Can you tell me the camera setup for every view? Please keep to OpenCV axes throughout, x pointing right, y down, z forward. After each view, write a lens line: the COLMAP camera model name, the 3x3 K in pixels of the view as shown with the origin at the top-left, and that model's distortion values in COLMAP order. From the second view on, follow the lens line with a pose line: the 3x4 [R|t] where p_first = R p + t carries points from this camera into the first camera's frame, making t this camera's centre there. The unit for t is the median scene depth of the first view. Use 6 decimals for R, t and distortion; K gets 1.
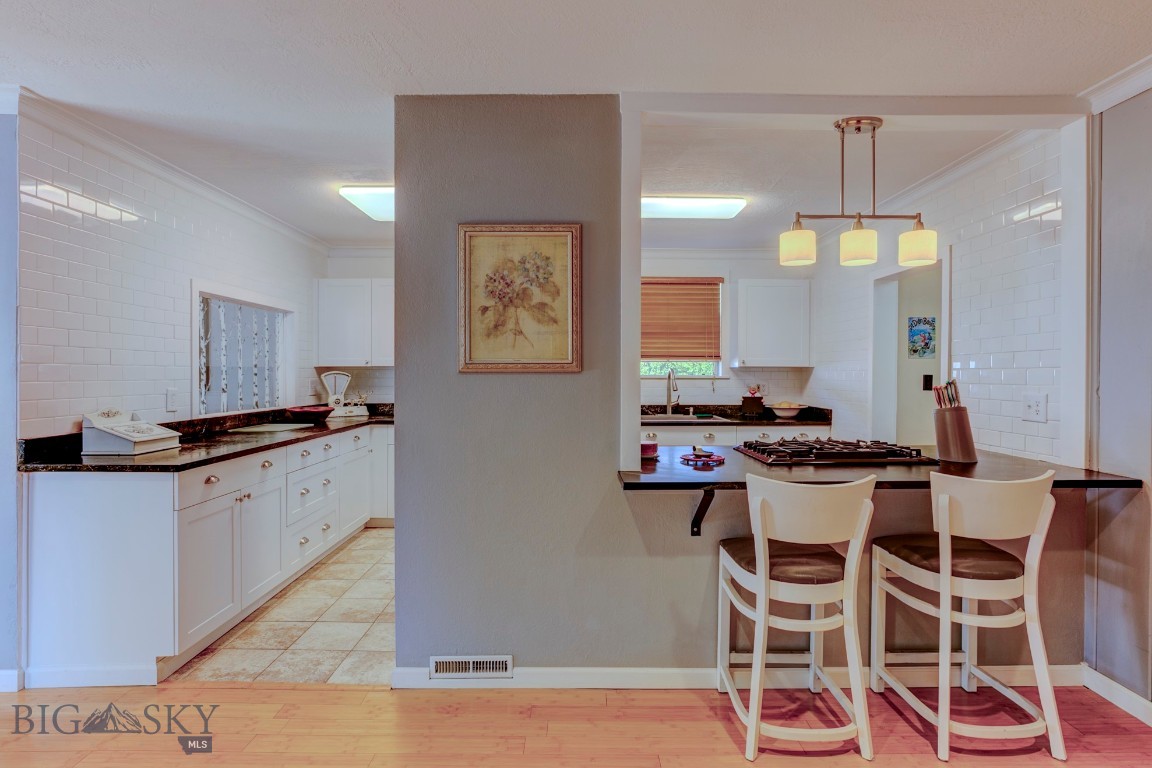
lens RADIAL K [[606.0, 0, 577.2], [0, 606.0, 382.5], [0, 0, 1]] dist [0.001795, 0.000447]
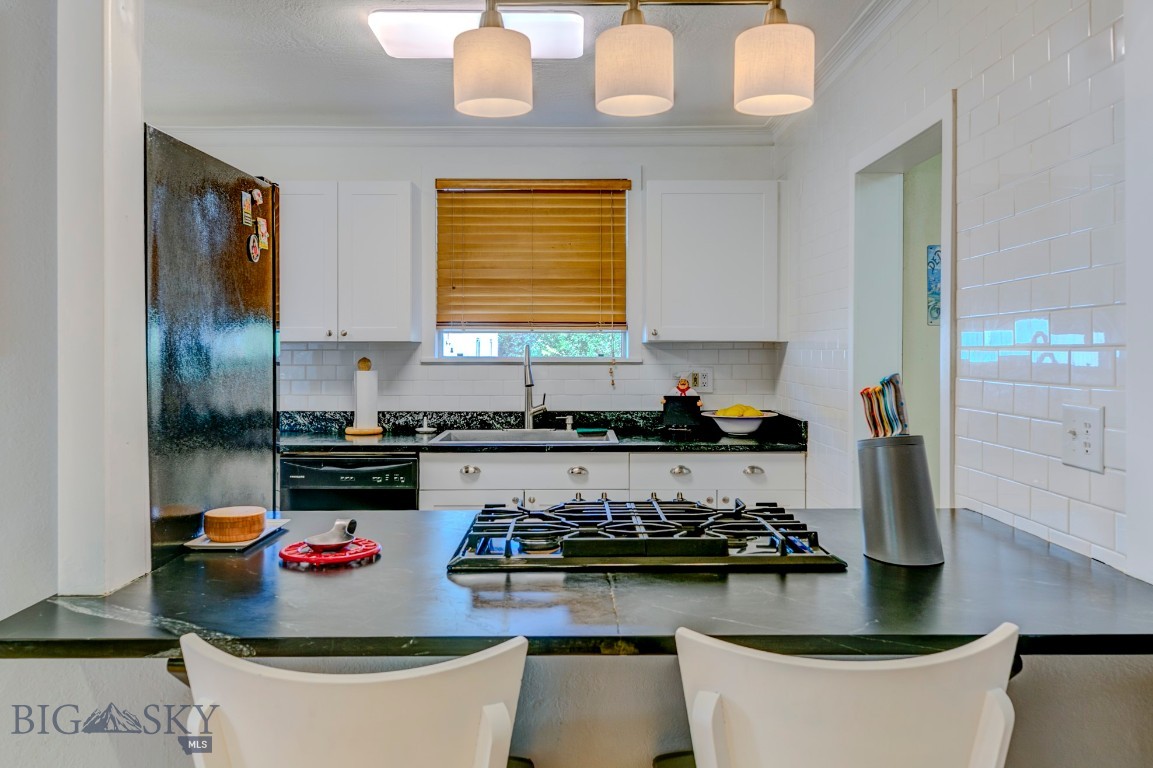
lens RADIAL K [[917.4, 0, 562.3], [0, 917.4, 342.8], [0, 0, 1]] dist [-0.010926, -0.003826]
pose [[0.999577, -0.003251, -0.028900, 0.206082], [0.002621, 0.999759, -0.021807, -0.006843], [0.028964, 0.021722, 0.999344, 0.169854]]
